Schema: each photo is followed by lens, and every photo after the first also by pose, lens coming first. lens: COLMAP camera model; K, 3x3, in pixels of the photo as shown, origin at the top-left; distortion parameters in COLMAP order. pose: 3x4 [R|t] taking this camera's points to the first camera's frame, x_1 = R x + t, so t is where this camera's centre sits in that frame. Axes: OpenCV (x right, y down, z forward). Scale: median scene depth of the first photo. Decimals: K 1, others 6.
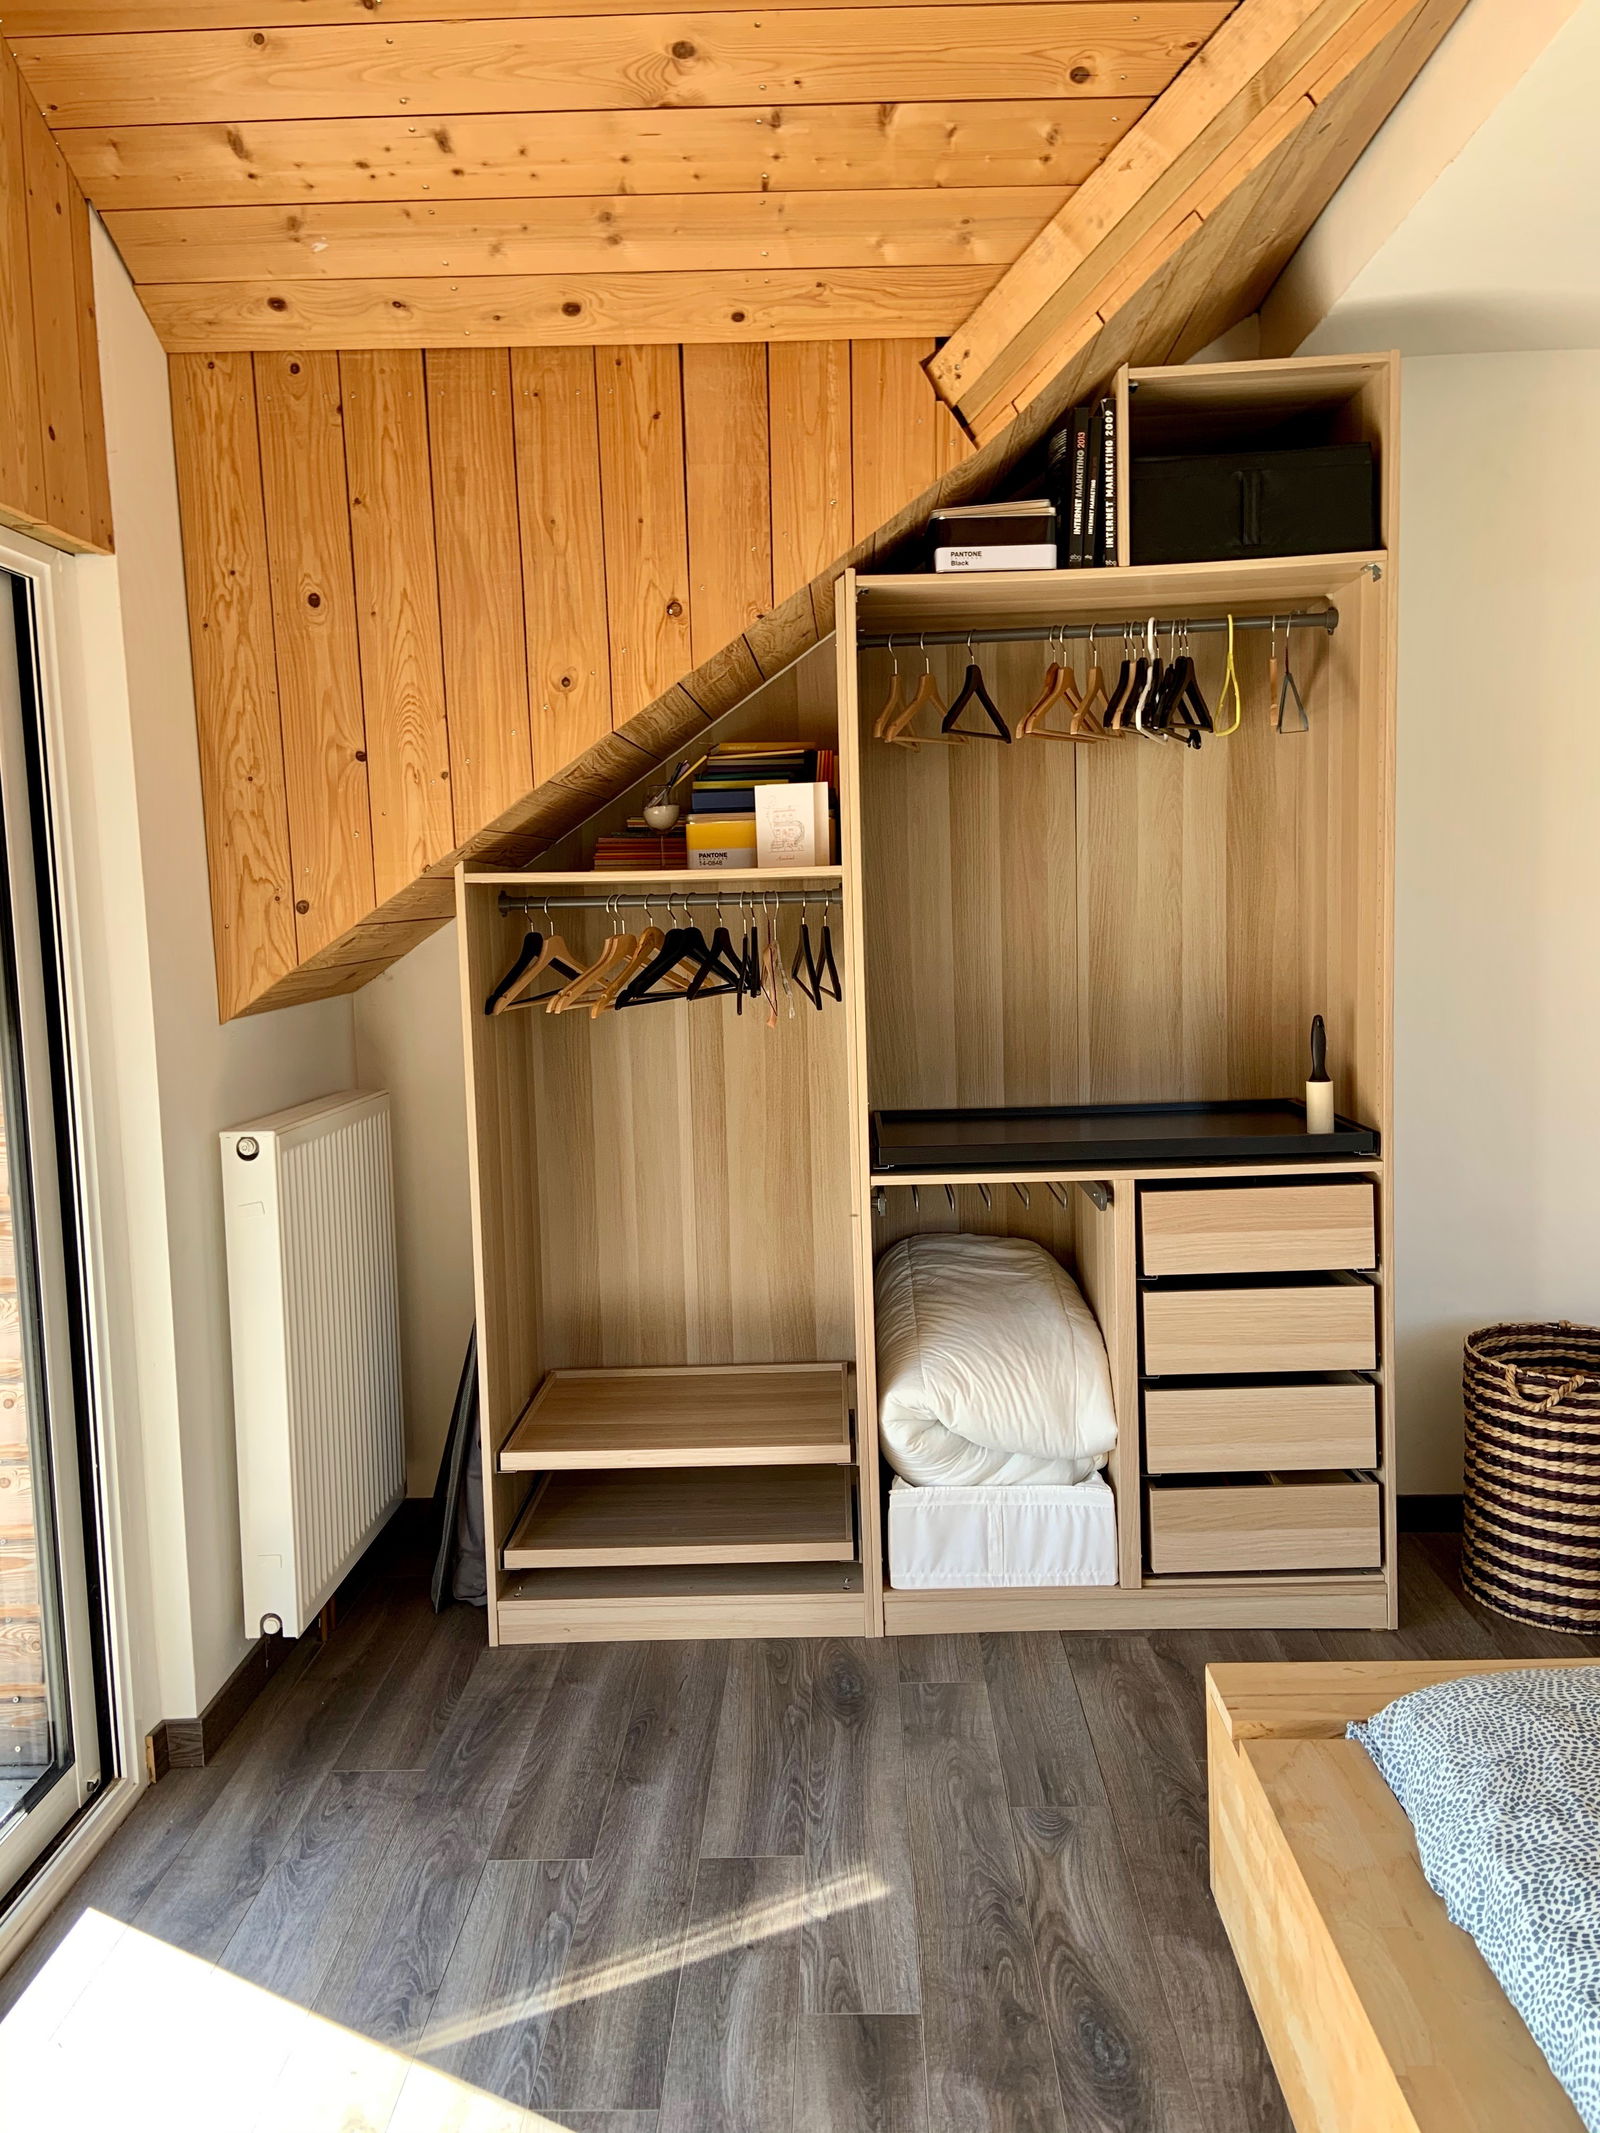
lens RADIAL K [[1612.7, 0, 802.9], [0, 1612.7, 1044.8], [0, 0, 1]] dist [0.108289, -0.115281]
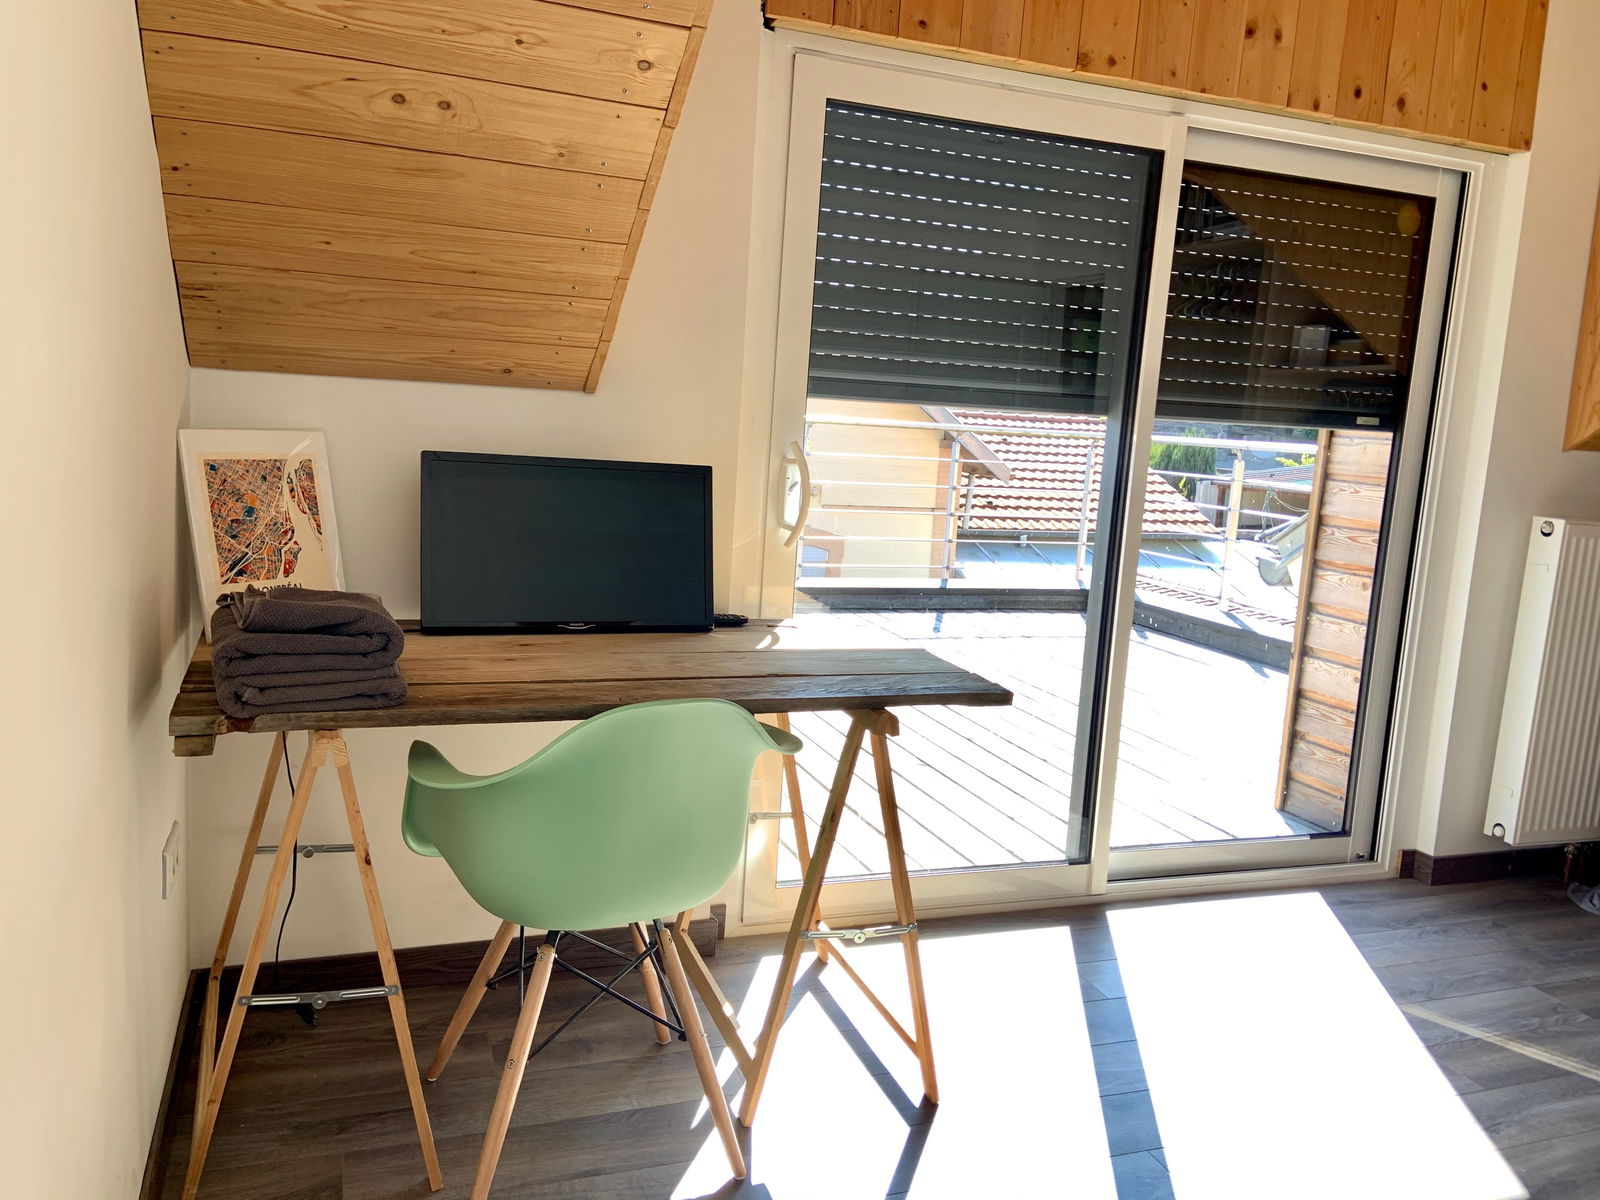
lens RADIAL K [[1209.7, 0, 802.4], [0, 1209.7, 578.7], [0, 0, 1]] dist [0.108289, -0.115281]
pose [[0.363477, 0.182793, -0.913494, 0.478510], [-0.159532, 0.978290, 0.132281, 0.065923], [0.917842, 0.097650, 0.384748, -0.094866]]
